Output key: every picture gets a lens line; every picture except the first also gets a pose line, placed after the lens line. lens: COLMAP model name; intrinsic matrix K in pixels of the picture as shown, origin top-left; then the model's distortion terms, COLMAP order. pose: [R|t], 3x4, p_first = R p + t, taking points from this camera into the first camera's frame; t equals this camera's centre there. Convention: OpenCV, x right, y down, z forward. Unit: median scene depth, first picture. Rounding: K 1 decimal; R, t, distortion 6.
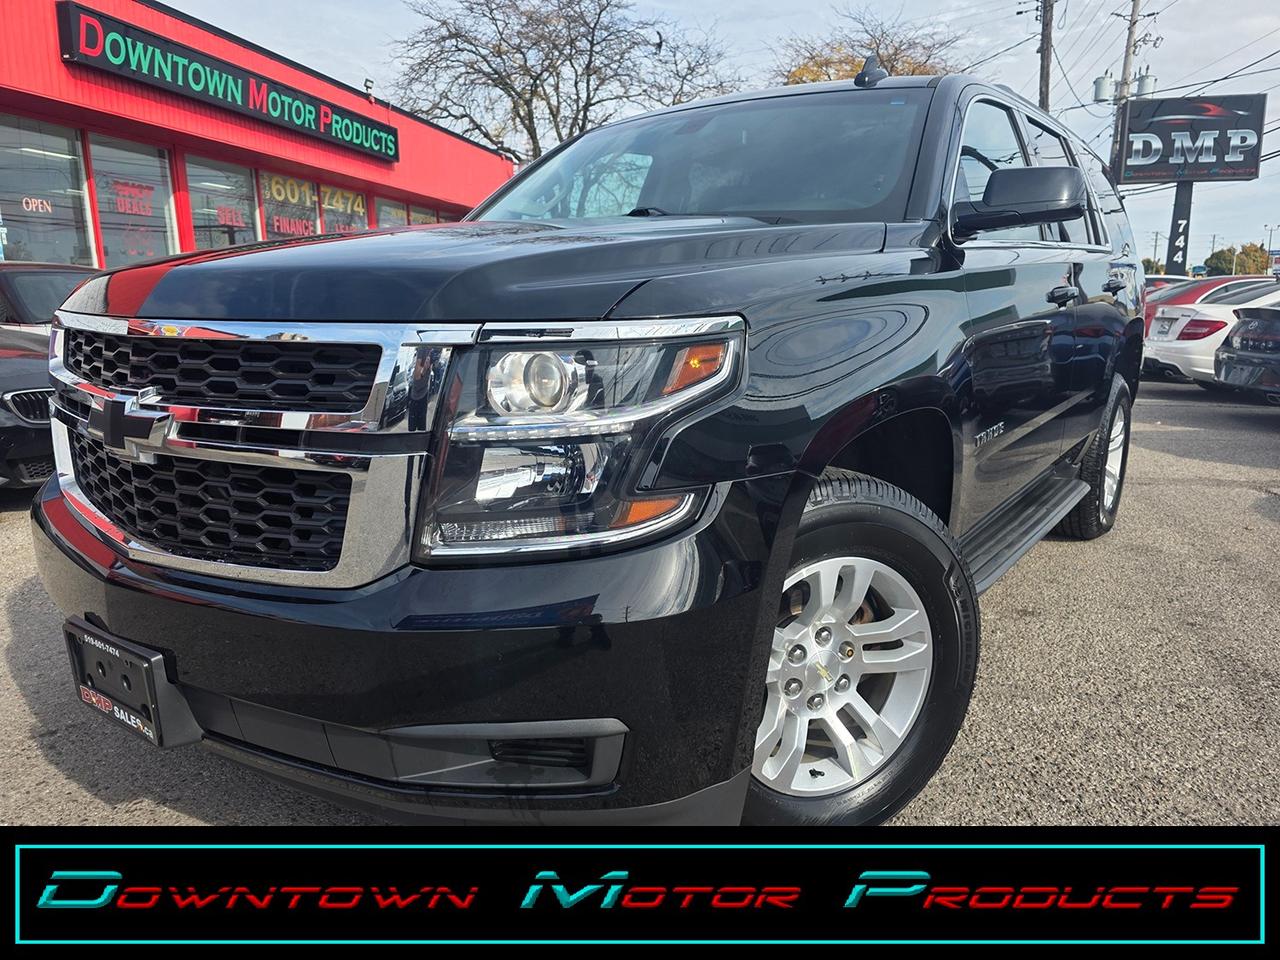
lens RADIAL K [[877.7, 0, 640.6], [0, 877.7, 484.8], [0, 0, 1]] dist [0.040286, -0.045762]
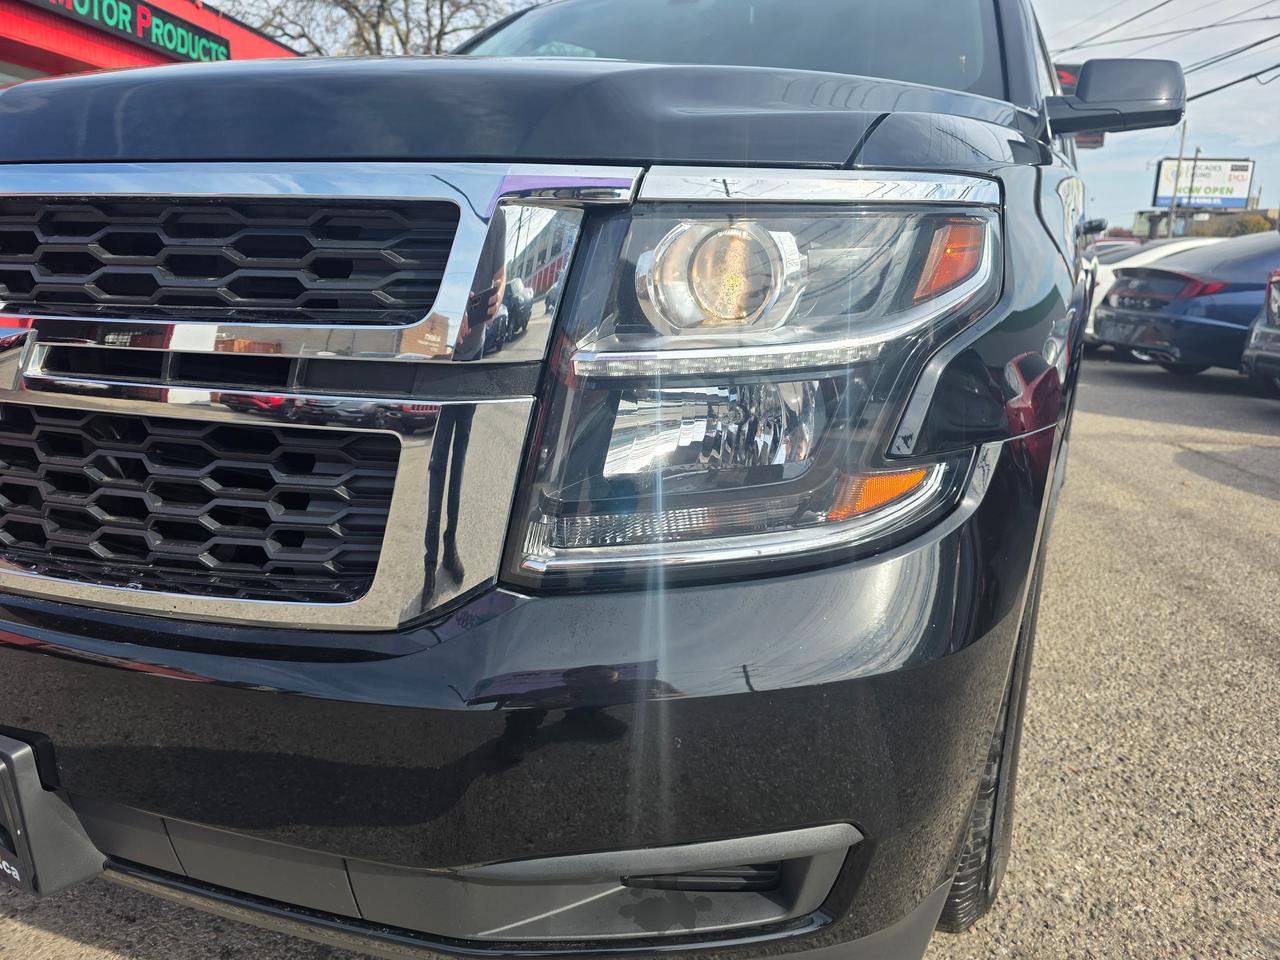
lens RADIAL K [[877.7, 0, 634.6], [0, 877.7, 489.1], [0, 0, 1]] dist [0.040286, -0.045762]
pose [[0.986290, -0.017260, 0.164114, -0.228873], [0.008856, 0.998618, 0.051805, -0.004515], [-0.164781, -0.049642, 0.985080, 0.349088]]
